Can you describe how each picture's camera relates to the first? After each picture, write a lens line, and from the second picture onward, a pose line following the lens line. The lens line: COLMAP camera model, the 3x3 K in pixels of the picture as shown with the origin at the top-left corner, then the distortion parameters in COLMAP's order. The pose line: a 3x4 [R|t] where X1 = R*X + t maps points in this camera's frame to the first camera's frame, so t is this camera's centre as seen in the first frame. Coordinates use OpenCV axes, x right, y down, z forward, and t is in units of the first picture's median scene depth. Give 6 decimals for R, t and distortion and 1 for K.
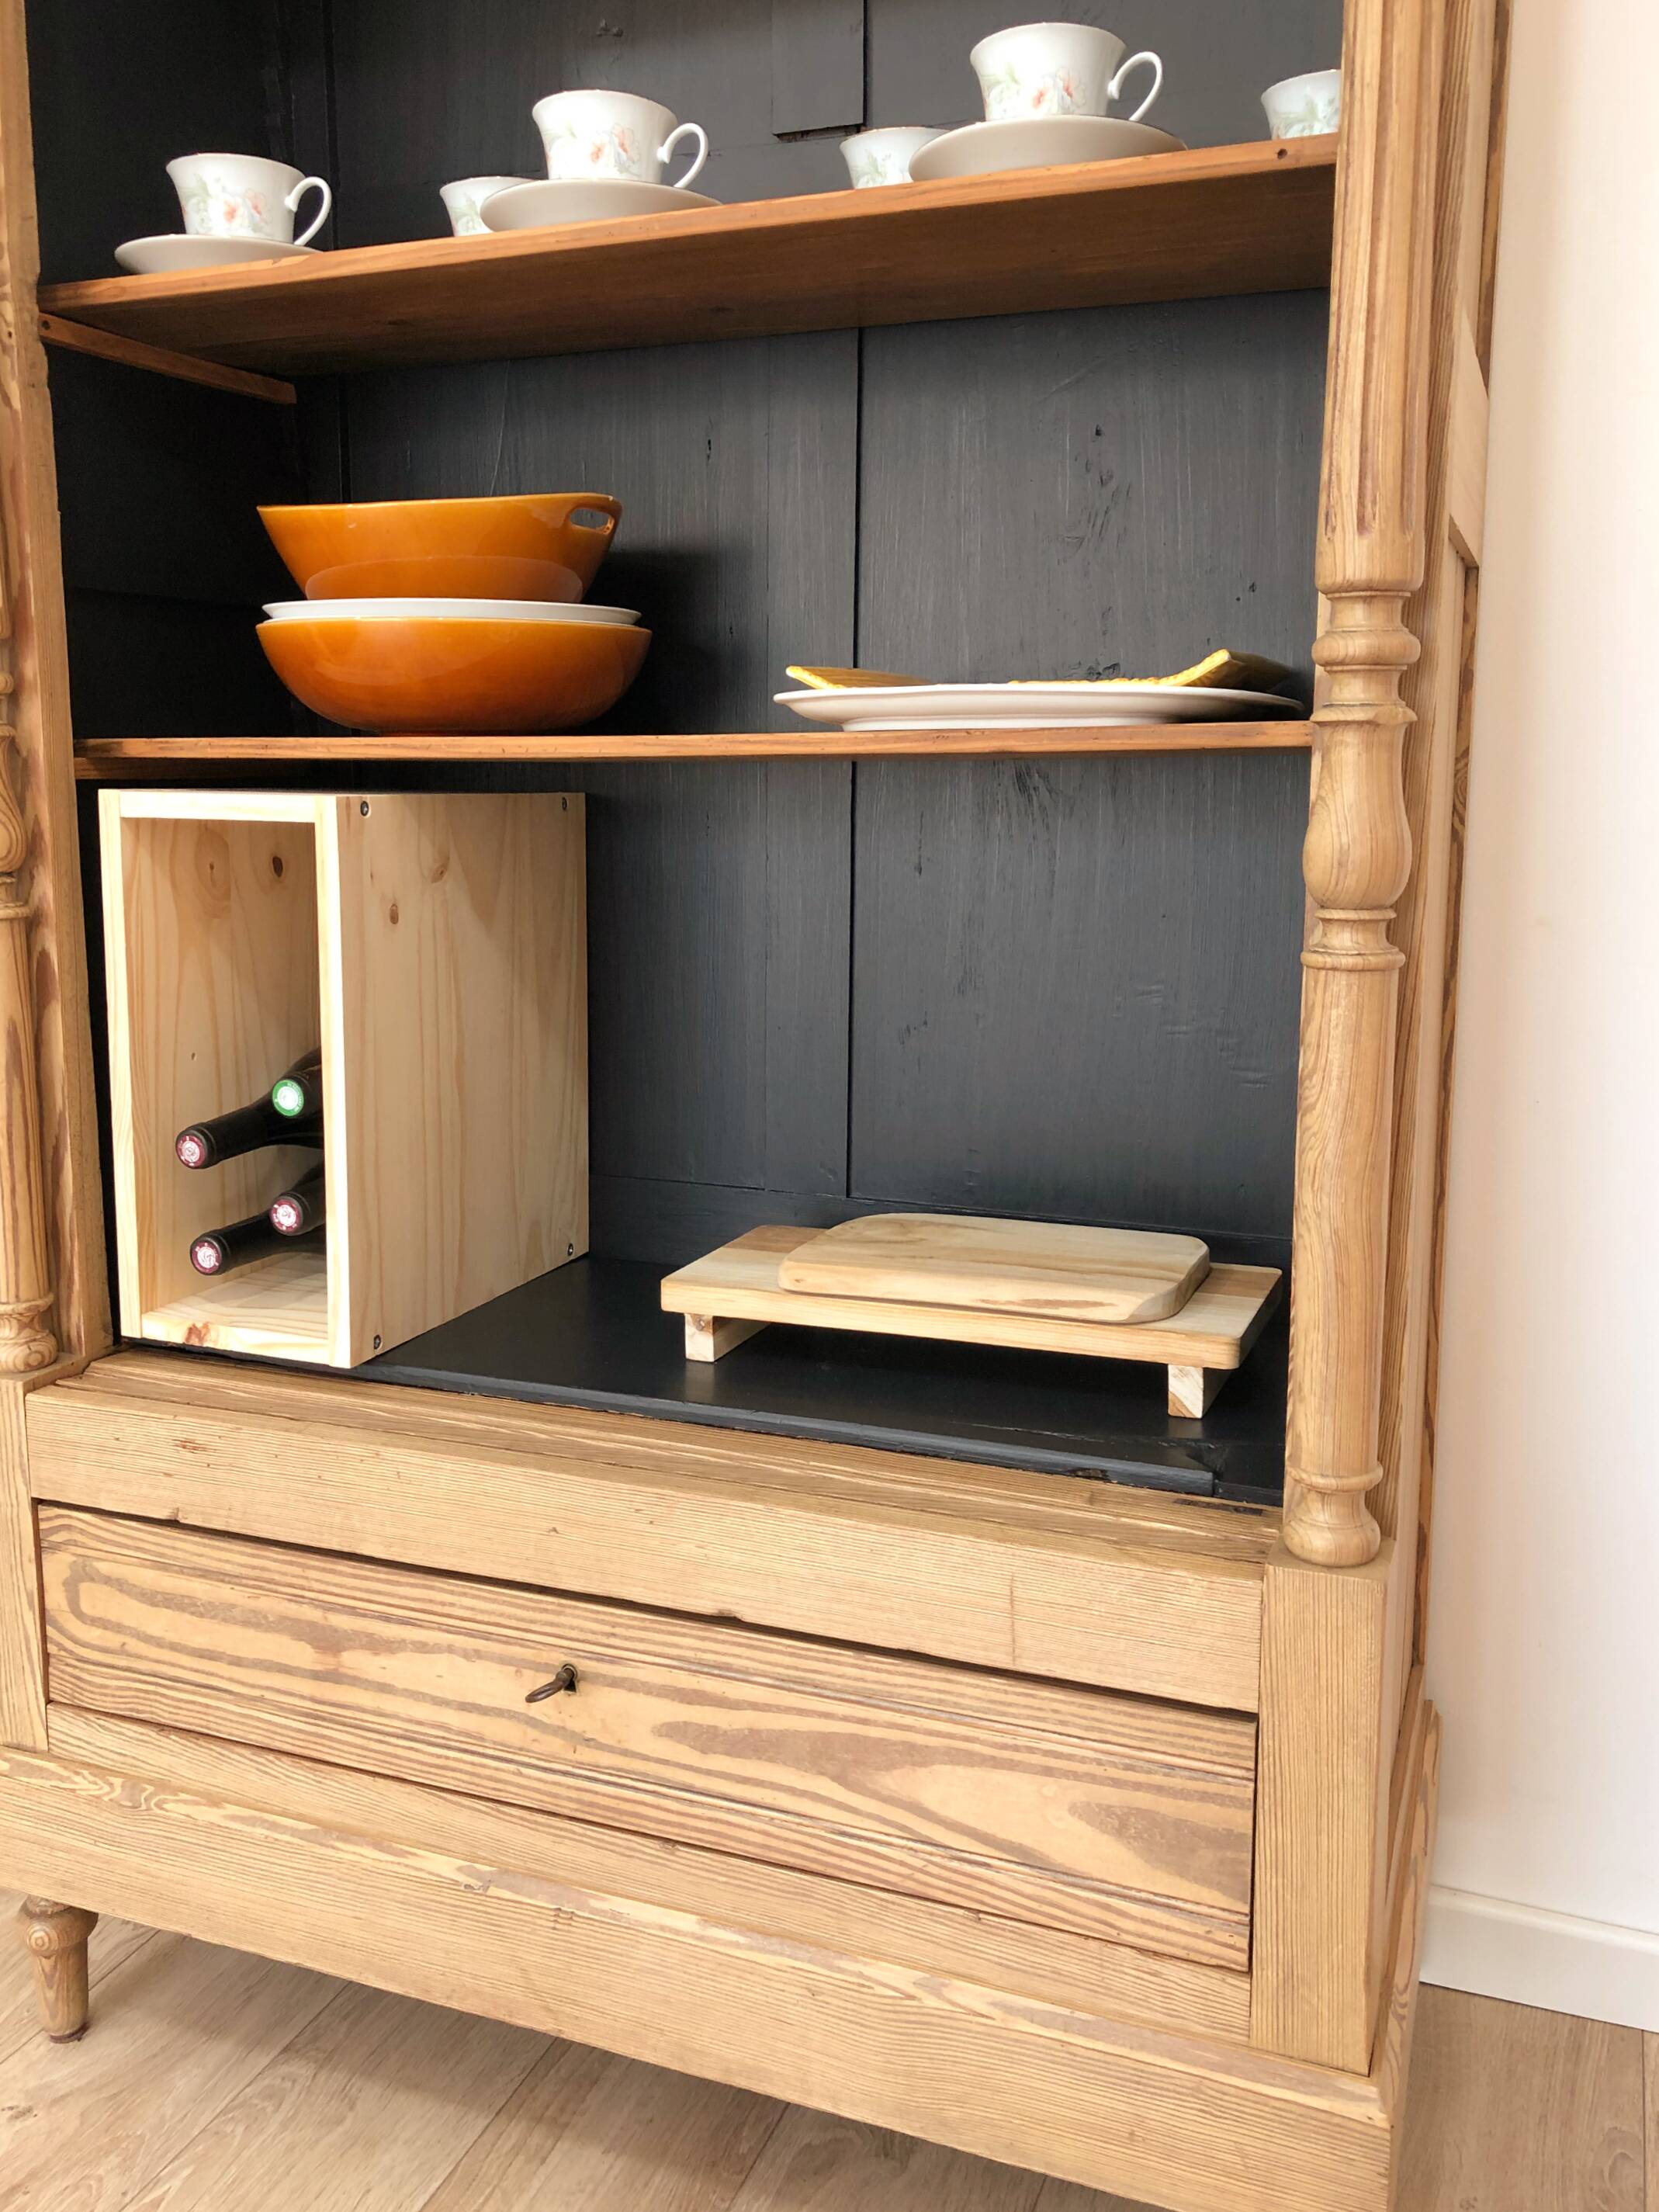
lens RADIAL K [[1856.9, 0, 841.9], [0, 1856.9, 1054.4], [0, 0, 1]] dist [0.033831, -0.023751]
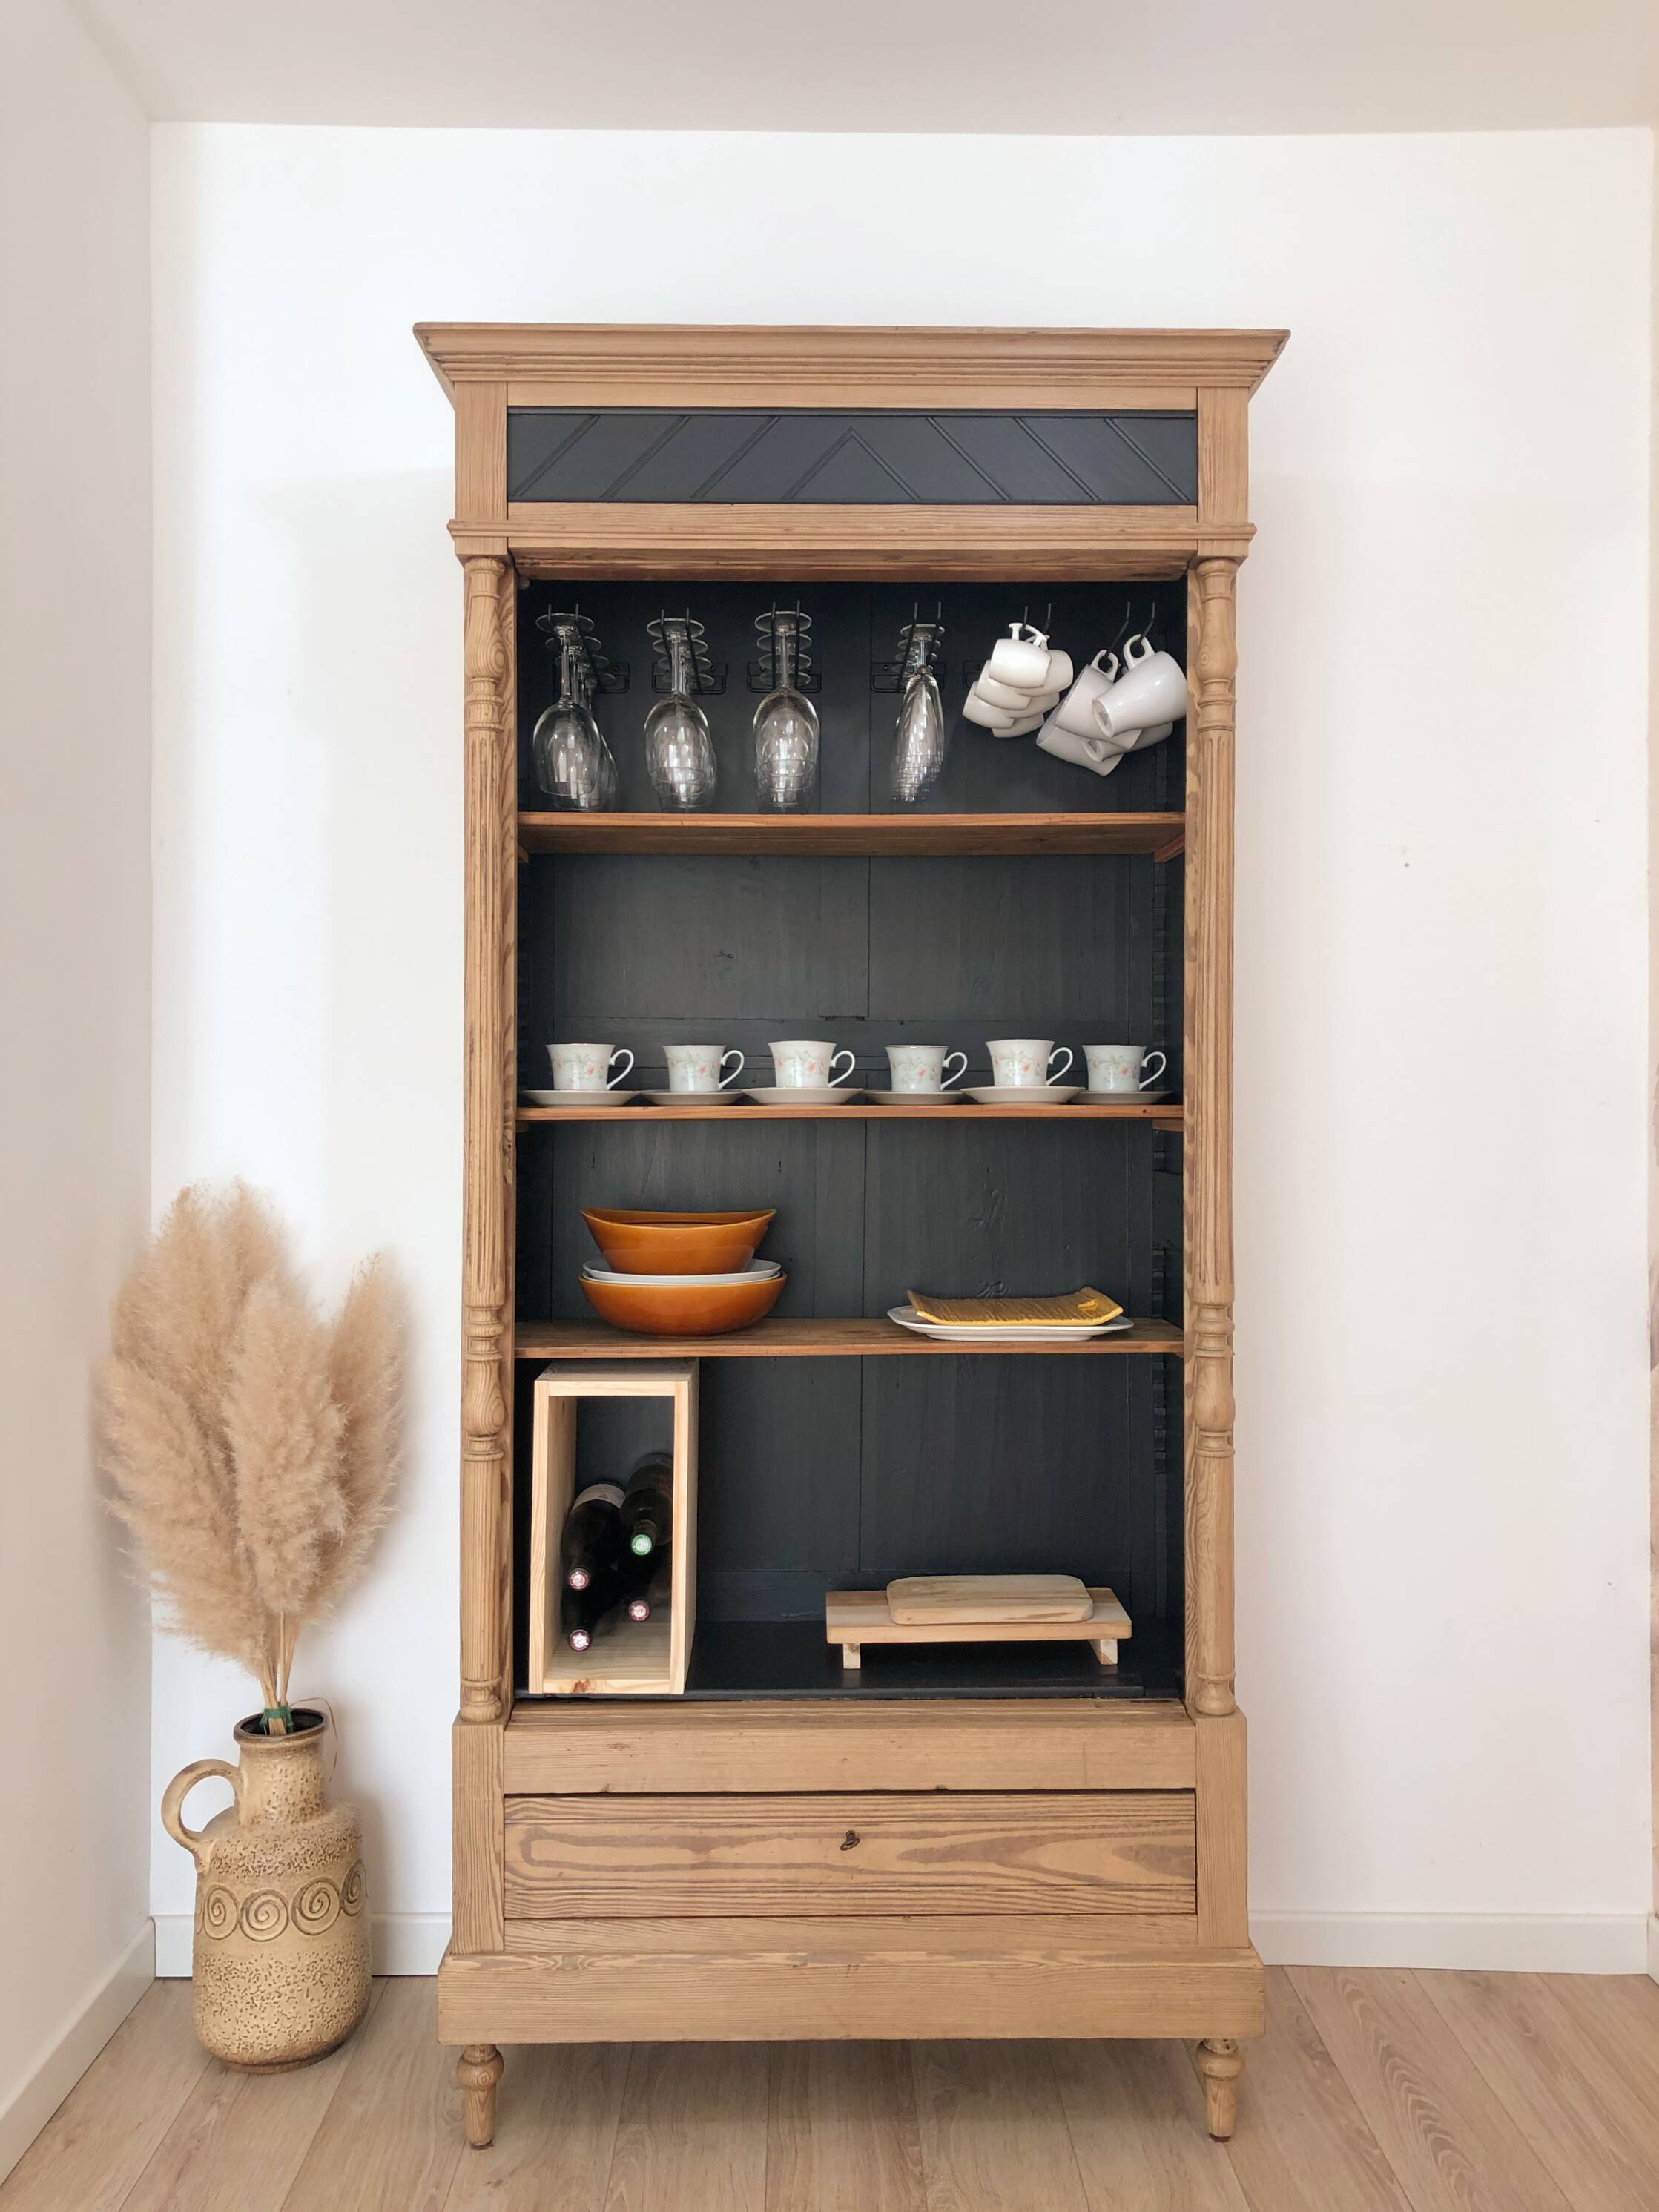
lens RADIAL K [[1857.2, 0, 809.6], [0, 1857.2, 1083.2], [0, 0, 1]] dist [0.033831, -0.023751]
pose [[0.926892, 0.002370, 0.375320, -0.906567], [0.056852, 0.987555, -0.146638, -0.161339], [-0.370996, 0.157256, 0.915223, -0.887802]]
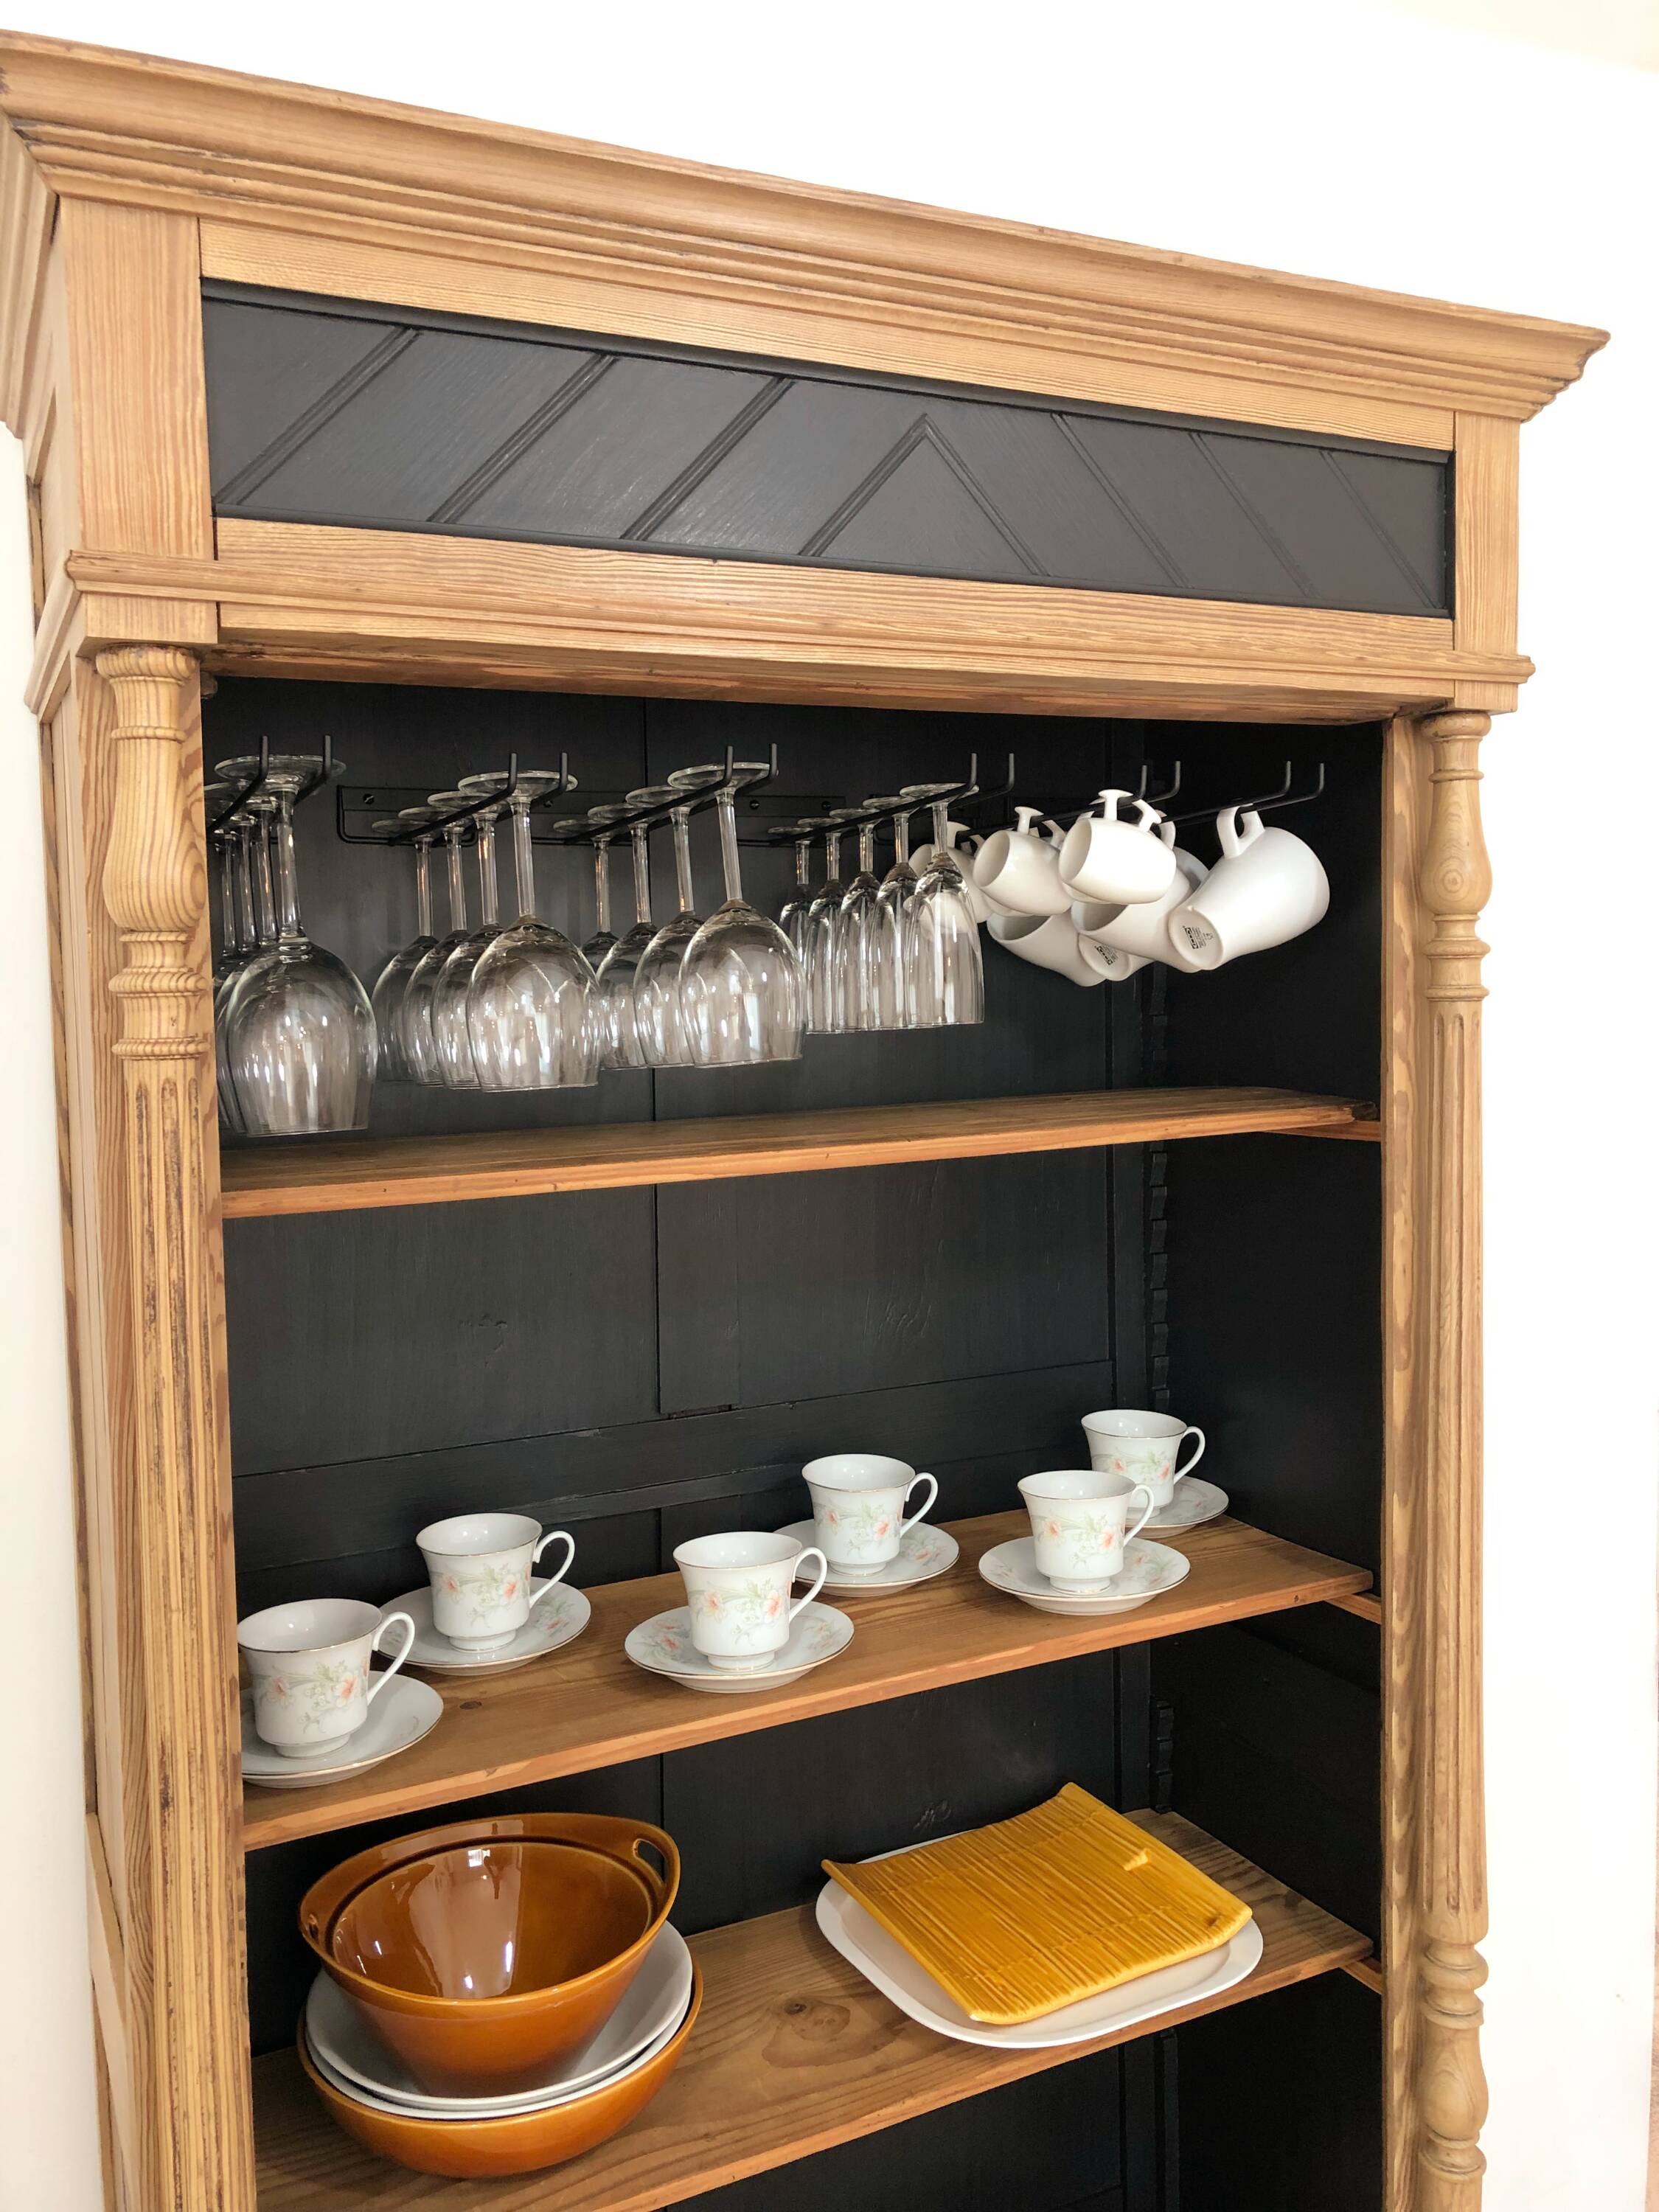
lens RADIAL K [[1857.1, 0, 837.7], [0, 1857.1, 1091.8], [0, 0, 1]] dist [0.033831, -0.023751]
pose [[0.668669, -0.067607, 0.740480, -0.905511], [0.135087, 0.990331, -0.031567, -0.746810], [-0.731186, 0.121137, 0.671337, 0.190207]]
